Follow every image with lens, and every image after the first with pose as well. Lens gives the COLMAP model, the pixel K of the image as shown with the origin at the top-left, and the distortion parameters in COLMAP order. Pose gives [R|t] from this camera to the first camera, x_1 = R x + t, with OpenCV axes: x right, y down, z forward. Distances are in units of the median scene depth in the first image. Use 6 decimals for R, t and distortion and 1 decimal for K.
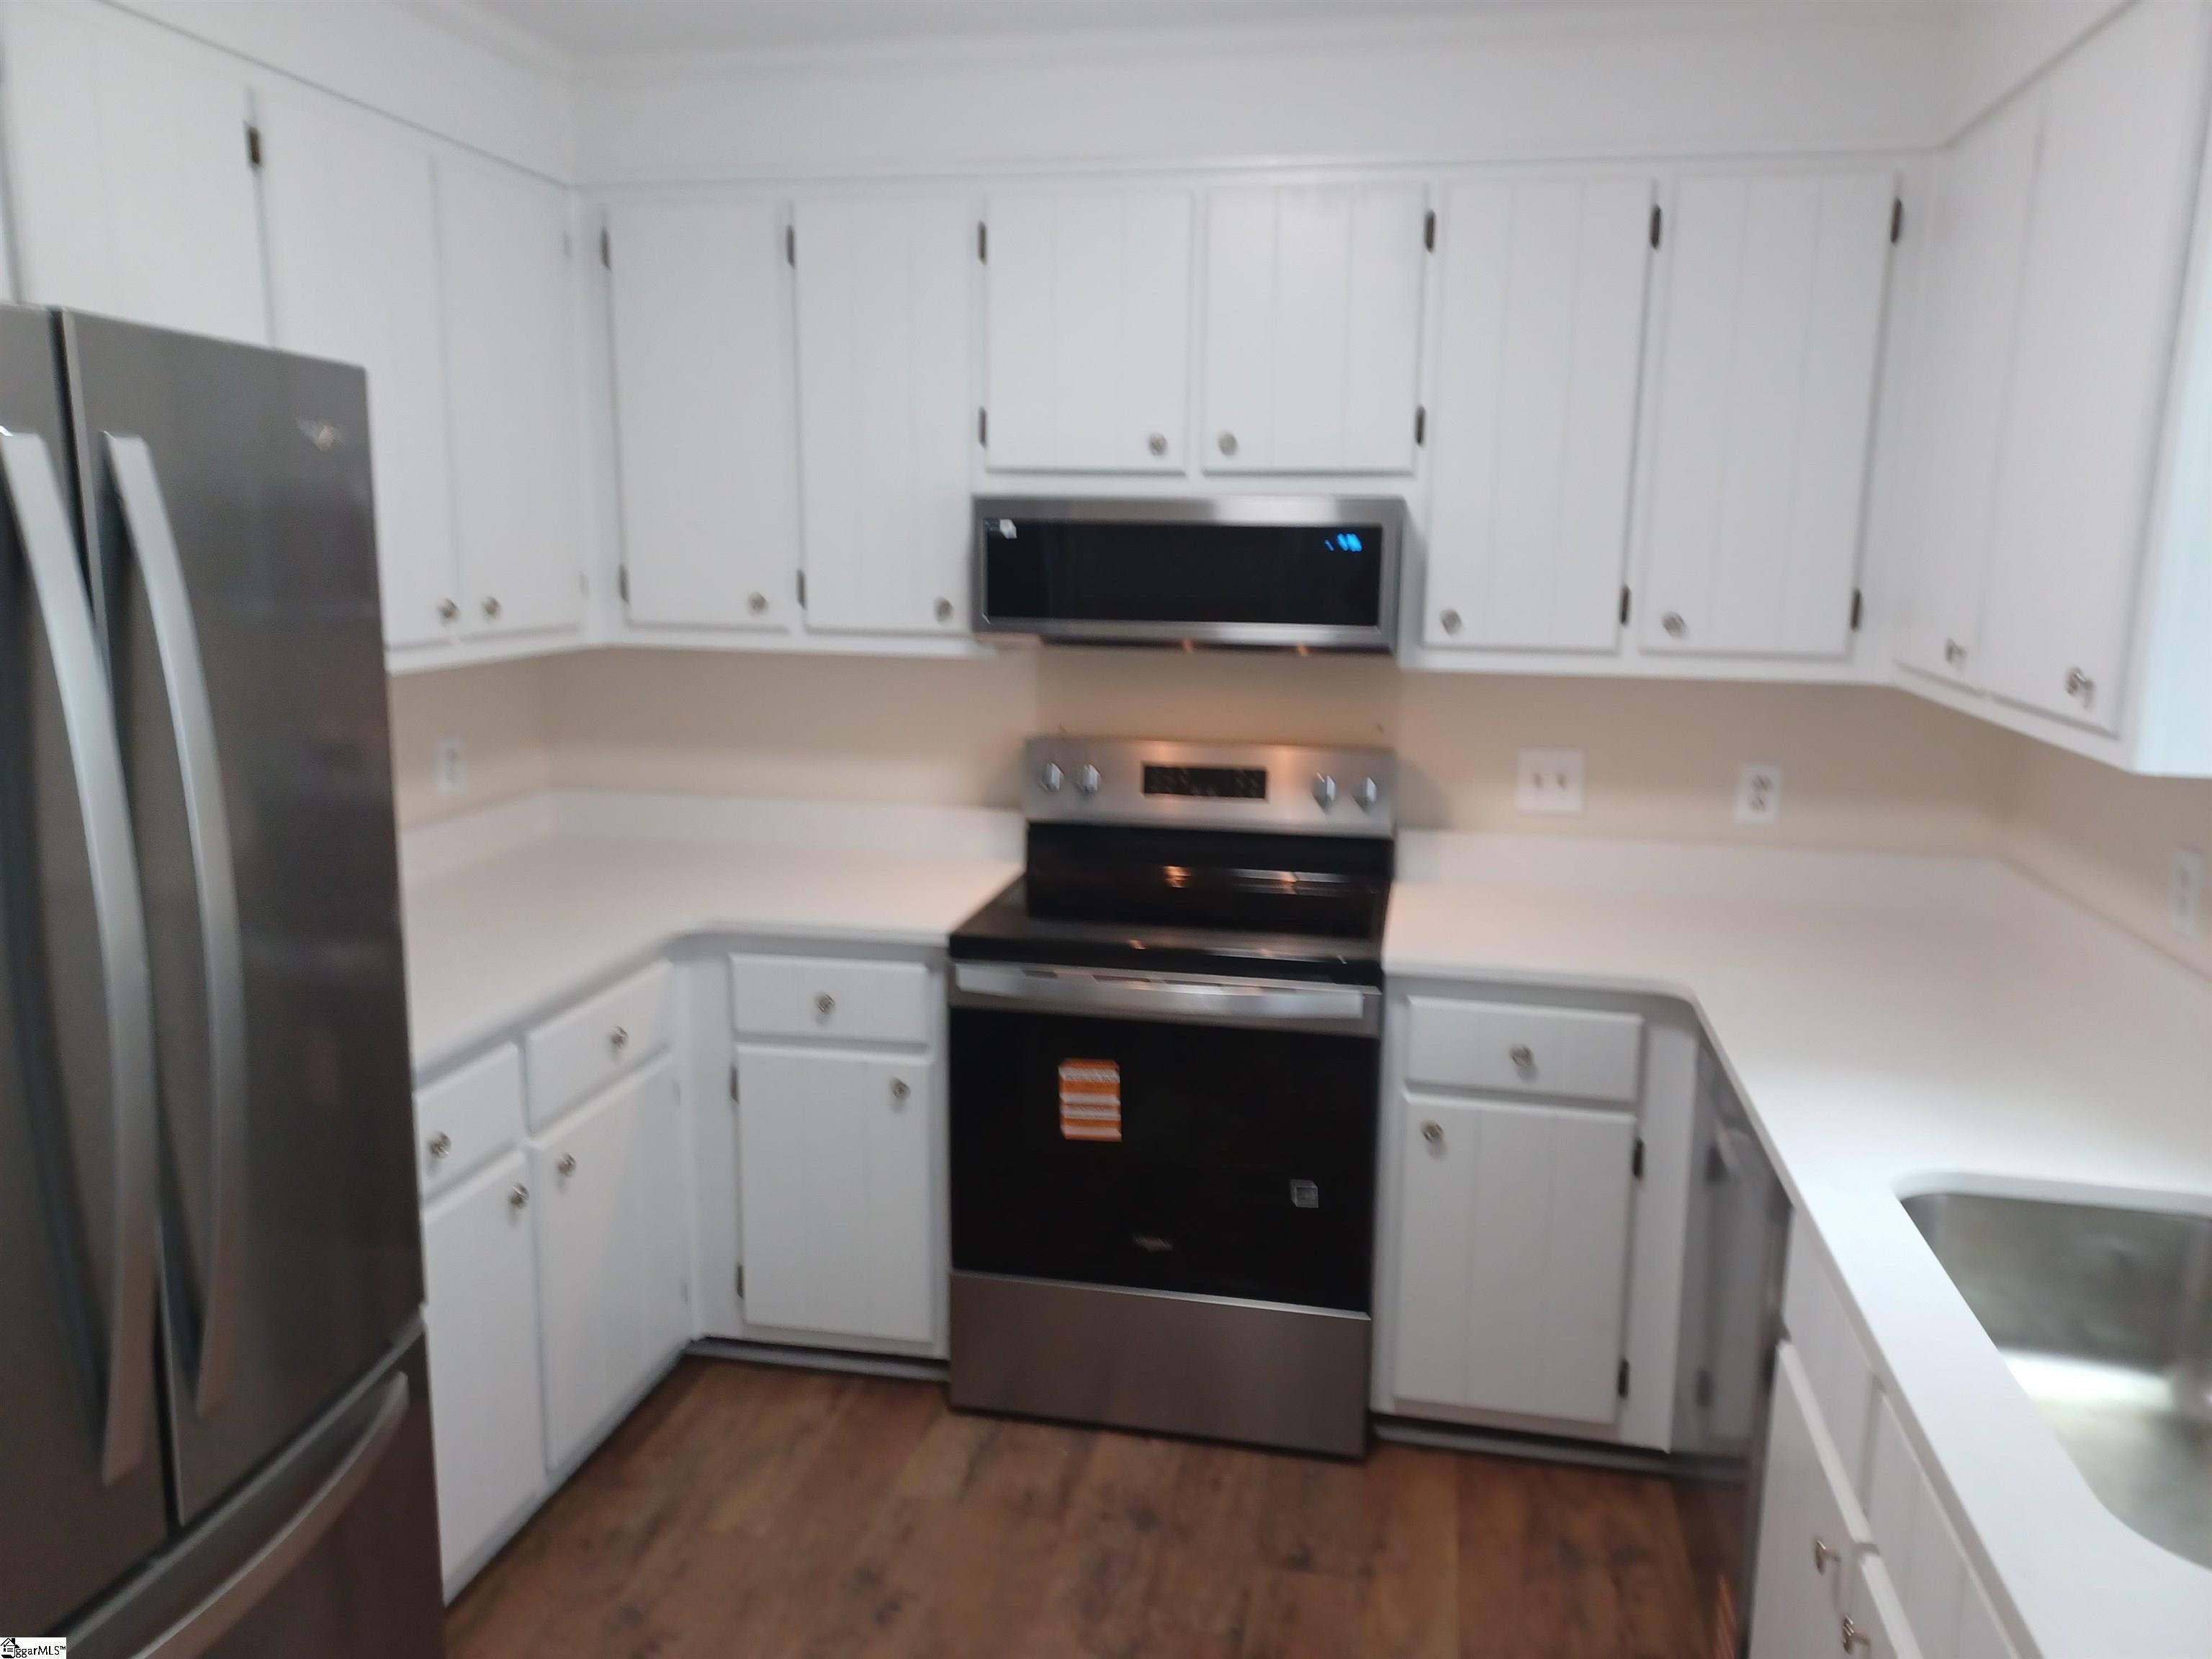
lens RADIAL K [[1616.4, 0, 1116.3], [0, 1616.4, 835.1], [0, 0, 1]] dist [0.070525, -0.076363]
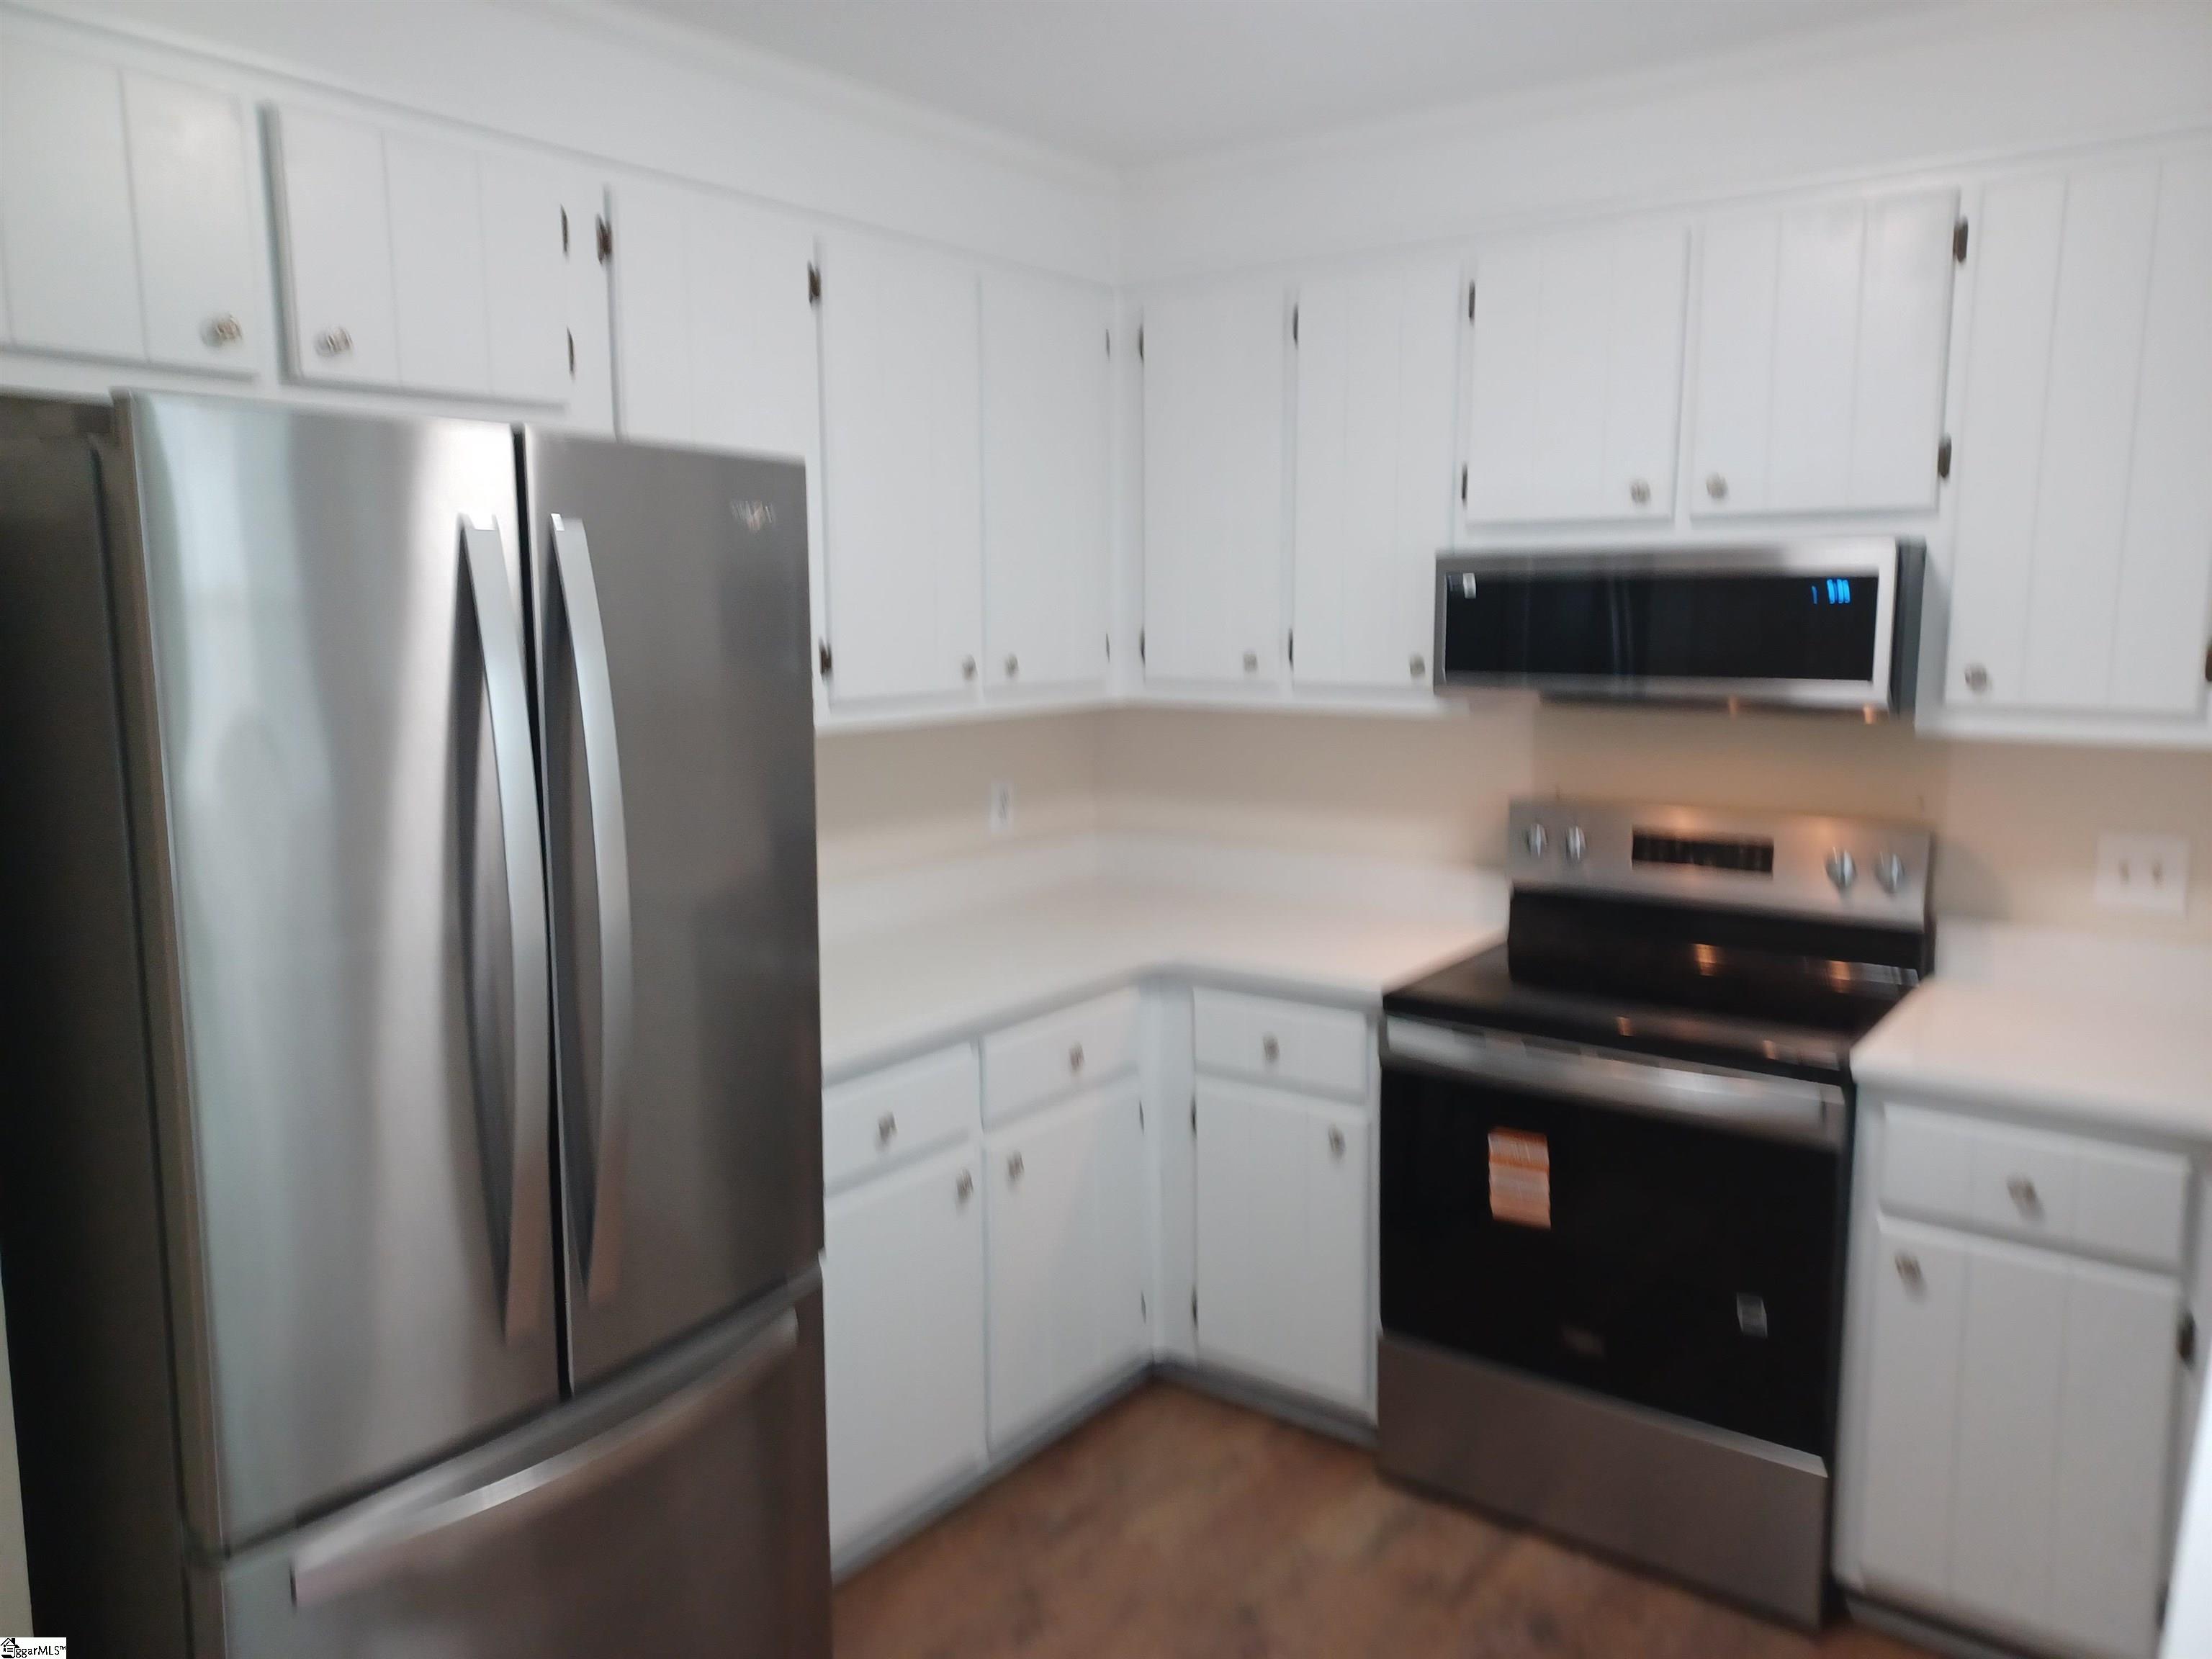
lens RADIAL K [[1616.4, 0, 1086.1], [0, 1616.4, 827.1], [0, 0, 1]] dist [0.070525, -0.076363]
pose [[0.903375, 0.044394, -0.426547, 0.149871], [-0.064079, 0.997435, -0.031903, 0.005045], [0.424036, 0.056153, 0.903903, 0.012558]]
